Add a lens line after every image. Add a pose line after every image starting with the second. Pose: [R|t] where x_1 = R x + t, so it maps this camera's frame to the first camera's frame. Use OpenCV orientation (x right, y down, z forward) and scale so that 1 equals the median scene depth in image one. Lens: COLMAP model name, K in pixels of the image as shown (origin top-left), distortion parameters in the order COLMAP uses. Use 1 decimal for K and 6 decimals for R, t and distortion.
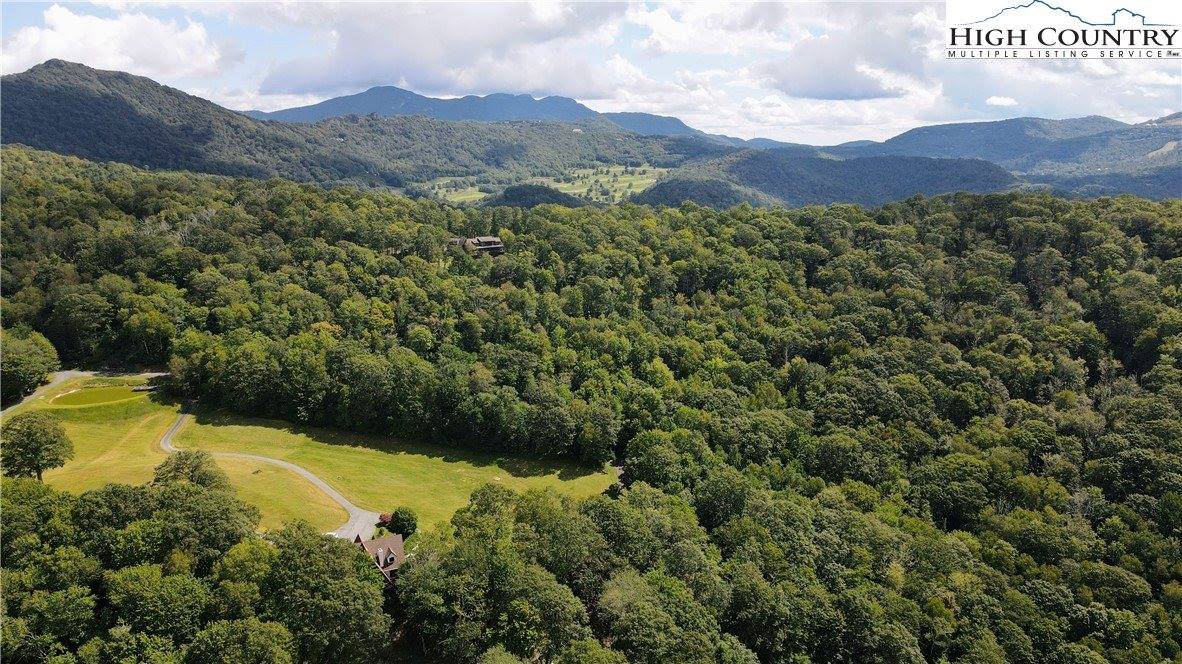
lens RADIAL K [[851.1, 0, 588.0], [0, 851.1, 334.8], [0, 0, 1]] dist [0.006606, 0.014308]
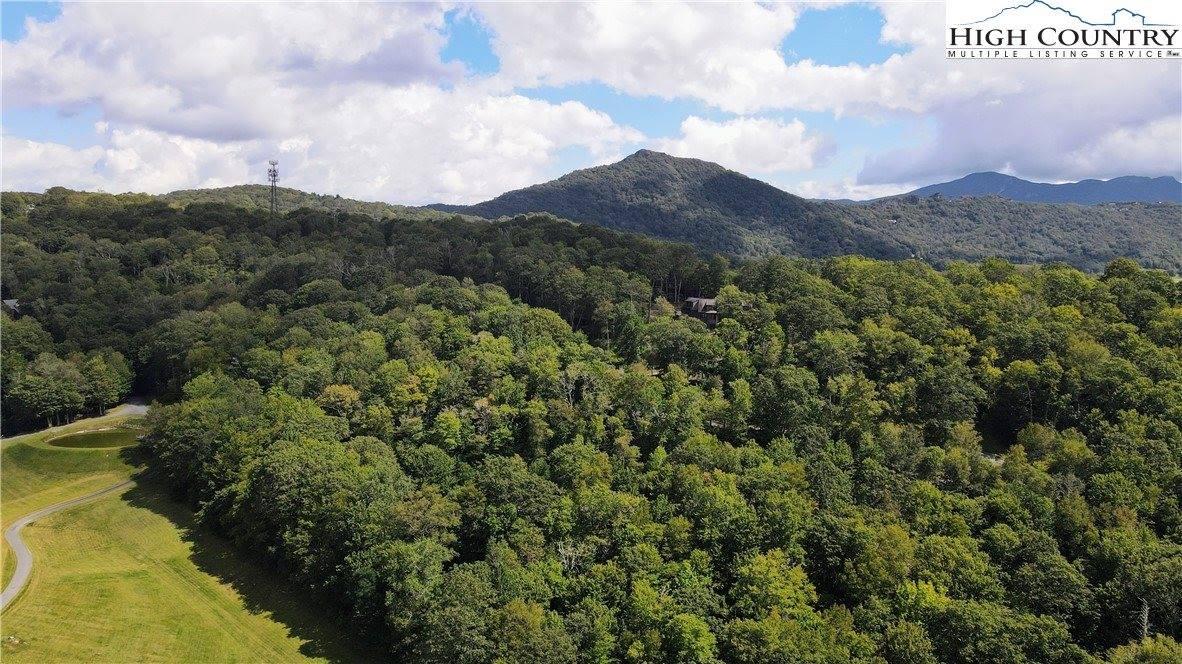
lens RADIAL K [[851.1, 0, 594.3], [0, 851.1, 333.7], [0, 0, 1]] dist [0.006606, 0.014308]
pose [[0.792811, 0.081943, -0.603934, 0.292725], [-0.143345, 0.988193, -0.054096, -0.053245], [0.592371, 0.129459, 0.795196, 0.599309]]
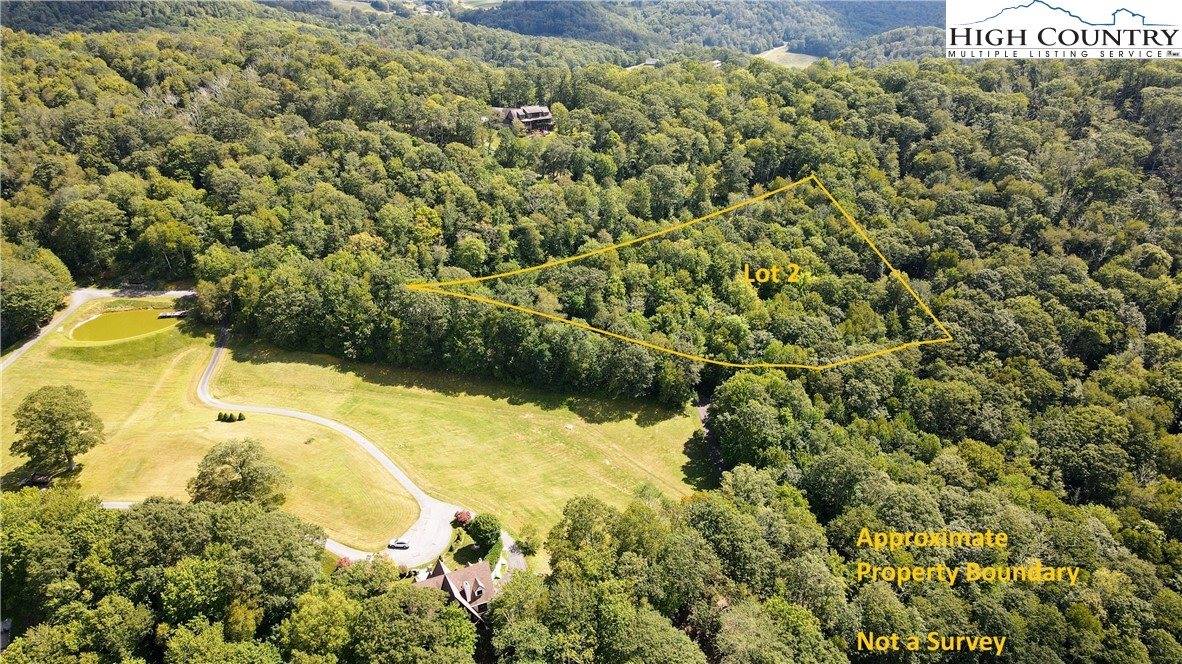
lens RADIAL K [[851.1, 0, 589.1], [0, 851.1, 335.3], [0, 0, 1]] dist [0.006606, 0.014308]
pose [[0.999803, 0.003626, -0.019509, -0.062463], [0.000745, 0.975608, 0.219520, -0.113387], [0.019830, -0.219491, 0.975413, 0.127365]]
